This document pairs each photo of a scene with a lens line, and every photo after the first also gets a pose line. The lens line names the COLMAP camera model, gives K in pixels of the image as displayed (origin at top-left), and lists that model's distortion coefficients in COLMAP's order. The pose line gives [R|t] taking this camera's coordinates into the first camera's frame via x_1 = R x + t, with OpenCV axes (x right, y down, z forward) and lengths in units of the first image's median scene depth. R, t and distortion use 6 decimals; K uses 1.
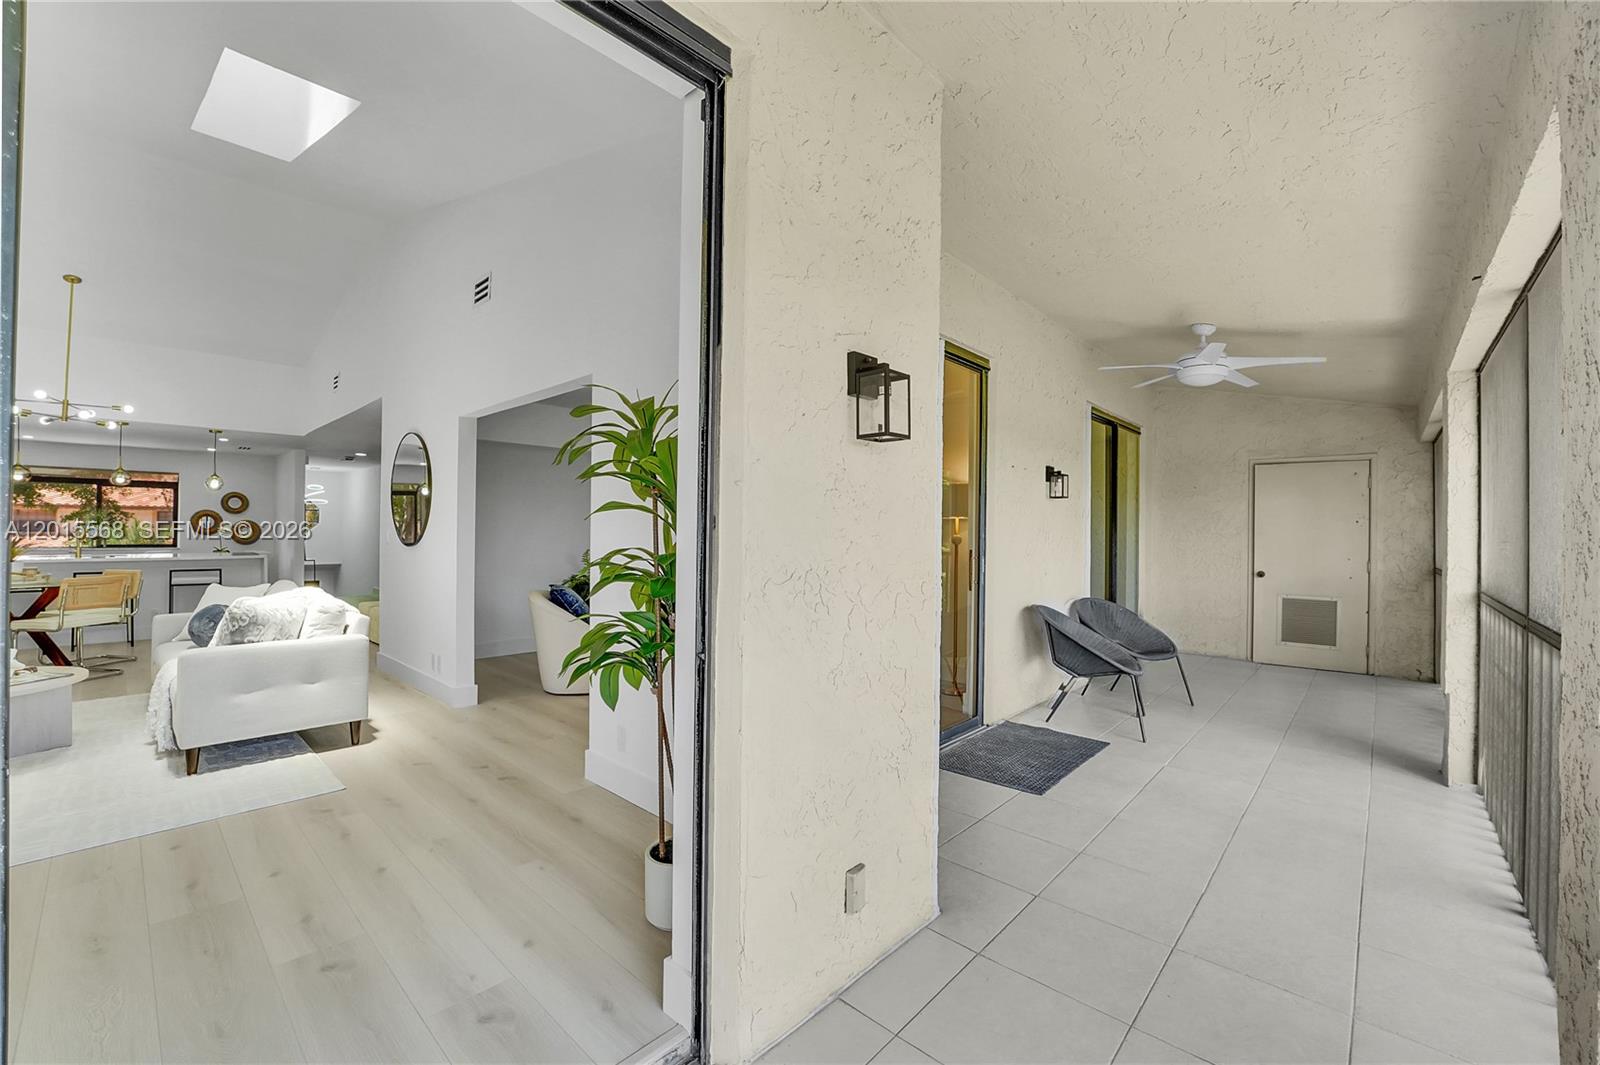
lens RADIAL K [[655.6, 0, 797.4], [0, 655.6, 523.8], [0, 0, 1]] dist [-0.028066, 0.004396]
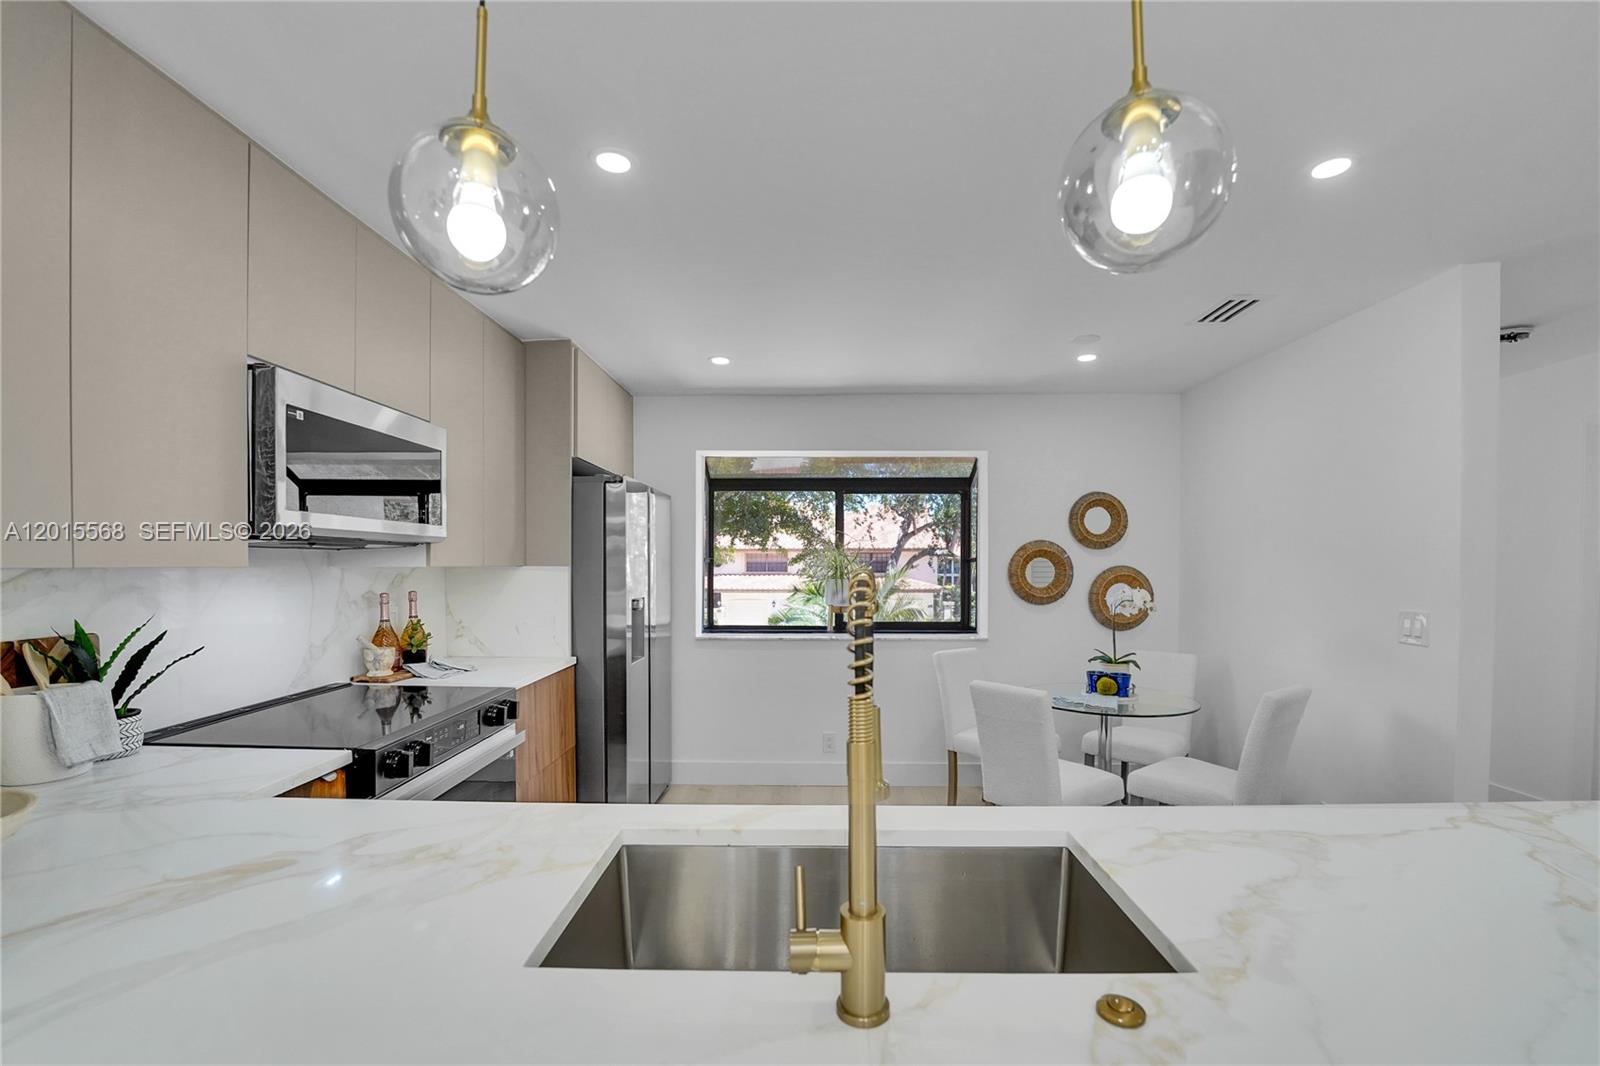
lens RADIAL K [[668.4, 0, 800.2], [0, 668.4, 578.9], [0, 0, 1]] dist [-0.026396, 0.000421]
pose [[0.663535, 0.011411, -0.748058, -1.251764], [0.009934, 0.999661, 0.024060, -0.016417], [0.748079, -0.023396, 0.663197, 1.093815]]
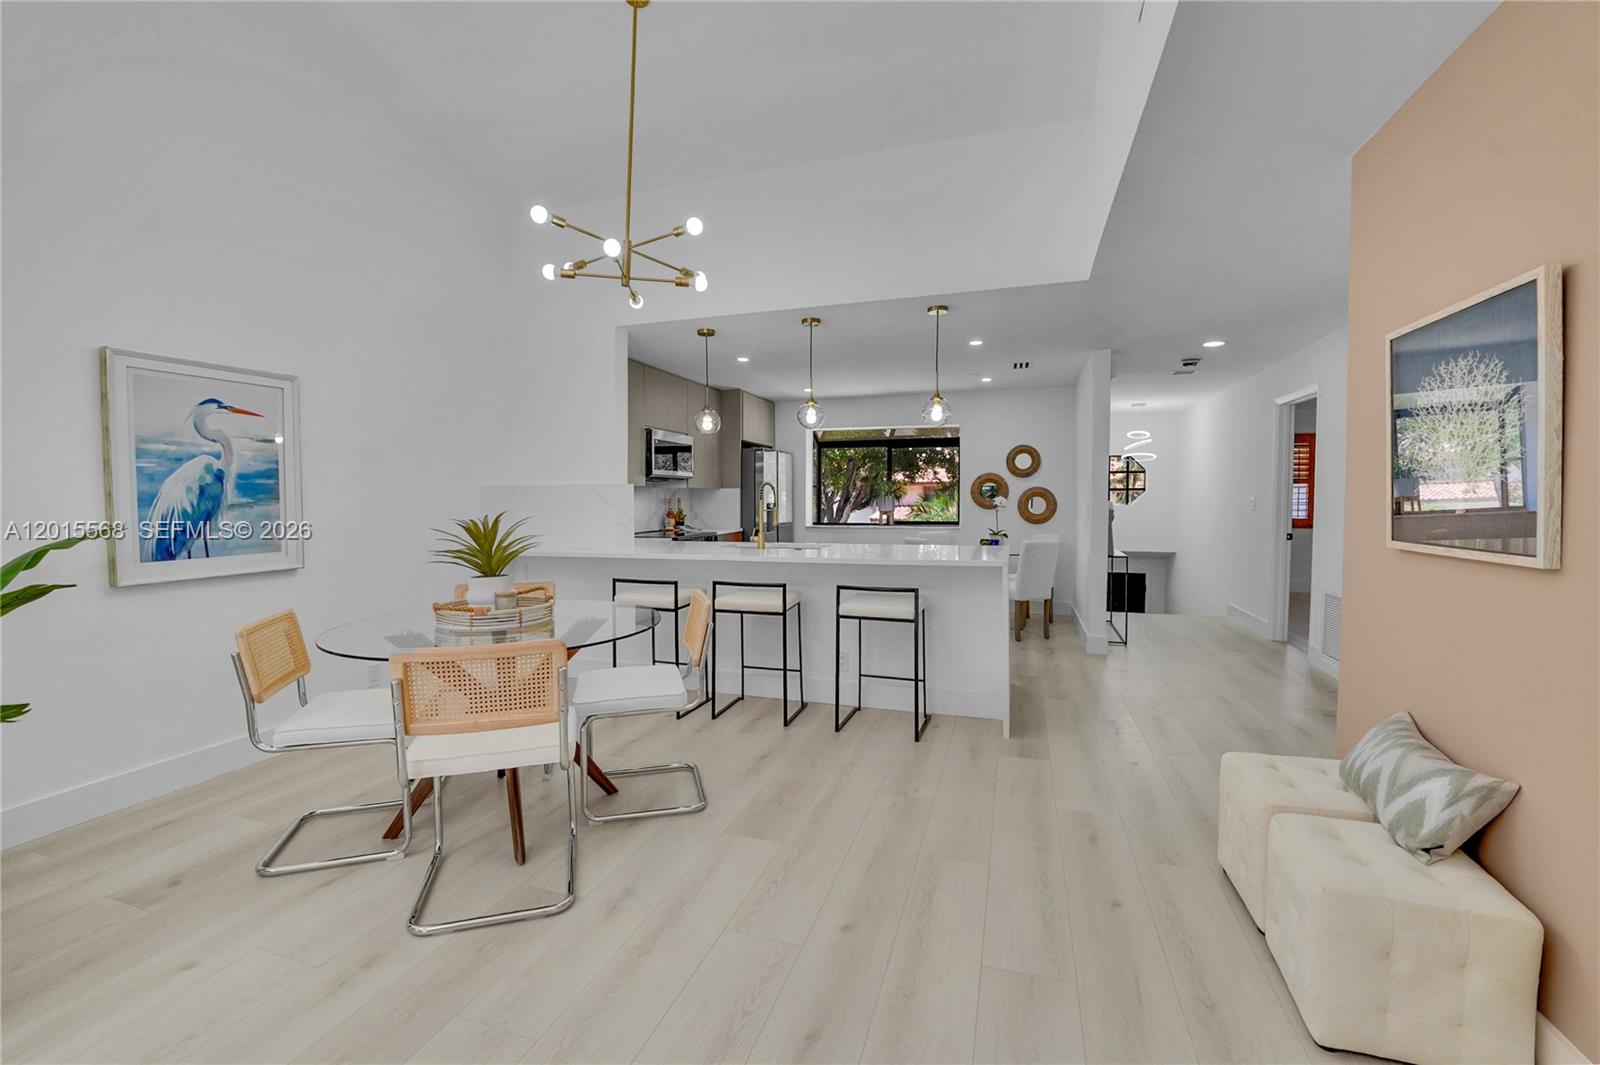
lens RADIAL K [[662.6, 0, 798.9], [0, 662.6, 523.8], [0, 0, 1]] dist [-0.024933, 0.000104]
pose [[0.417761, 0.026757, -0.908163, -0.626321], [0.016315, 0.999184, 0.036944, 0.006073], [0.908411, -0.030250, 0.416983, 0.900856]]
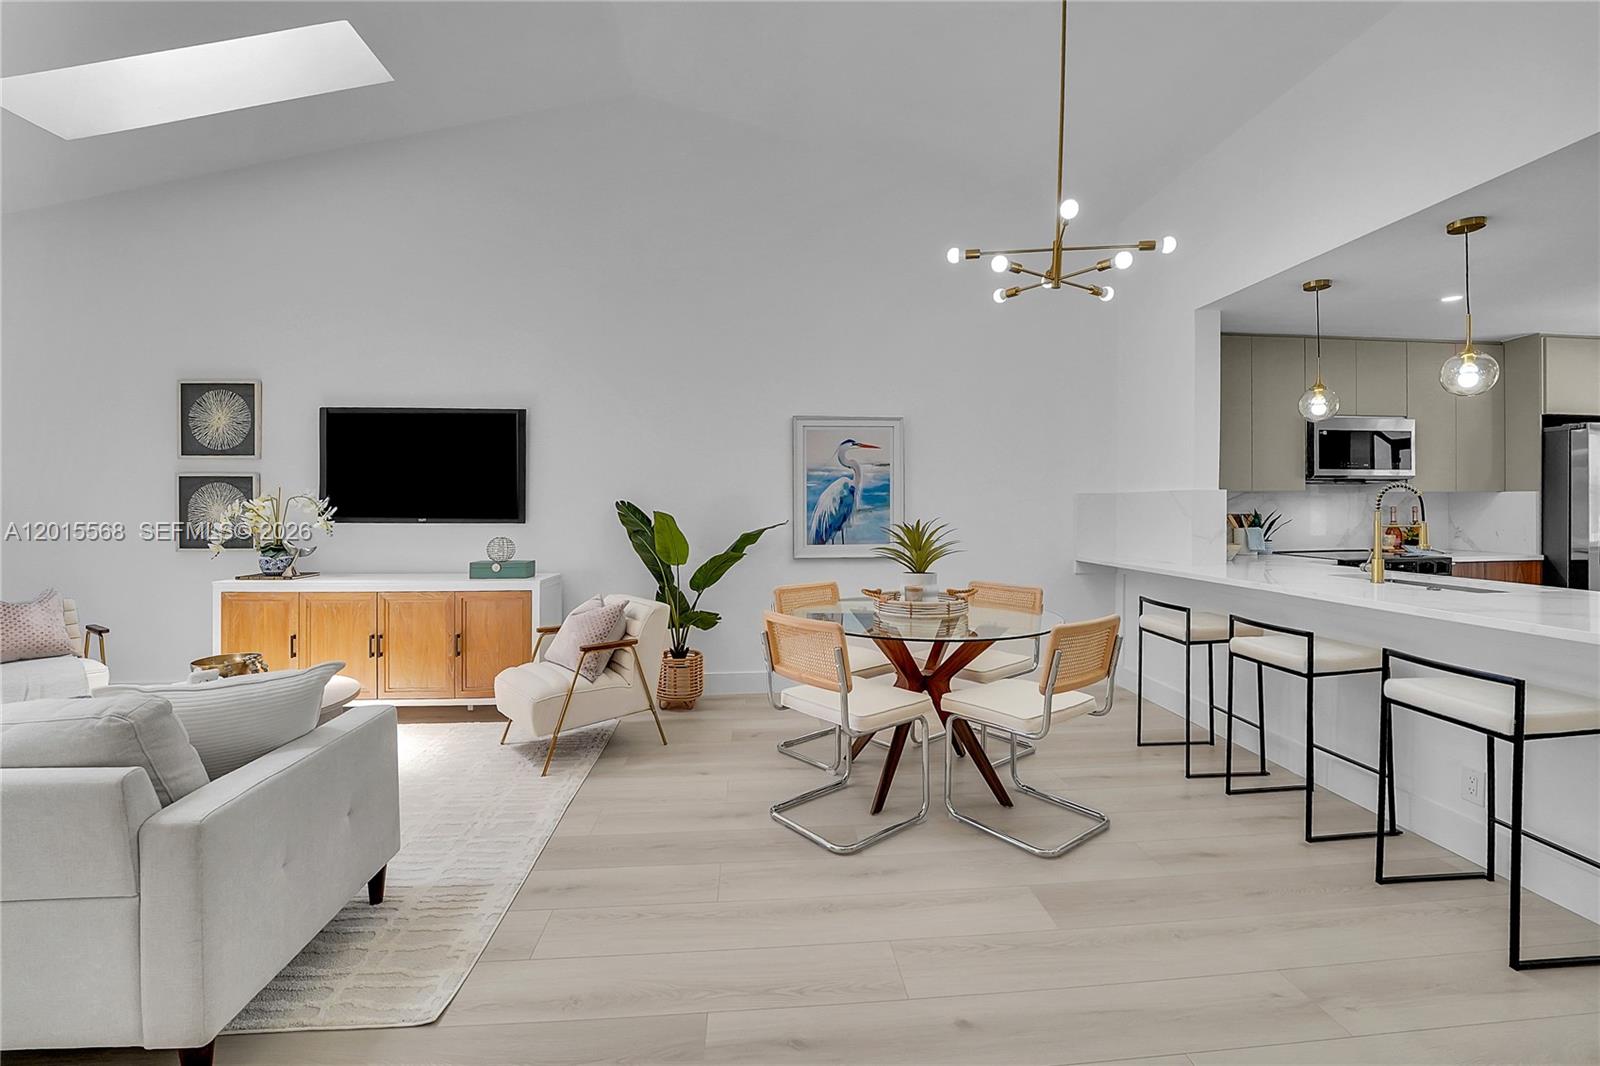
lens RADIAL K [[679.4, 0, 813.7], [0, 679.4, 506.5], [0, 0, 1]] dist [-0.028263, 0.000131]
pose [[-0.669744, -0.003412, -0.742585, -0.657980], [0.004070, 0.999958, -0.008266, 0.005014], [0.742581, -0.008558, -0.669701, 1.198176]]
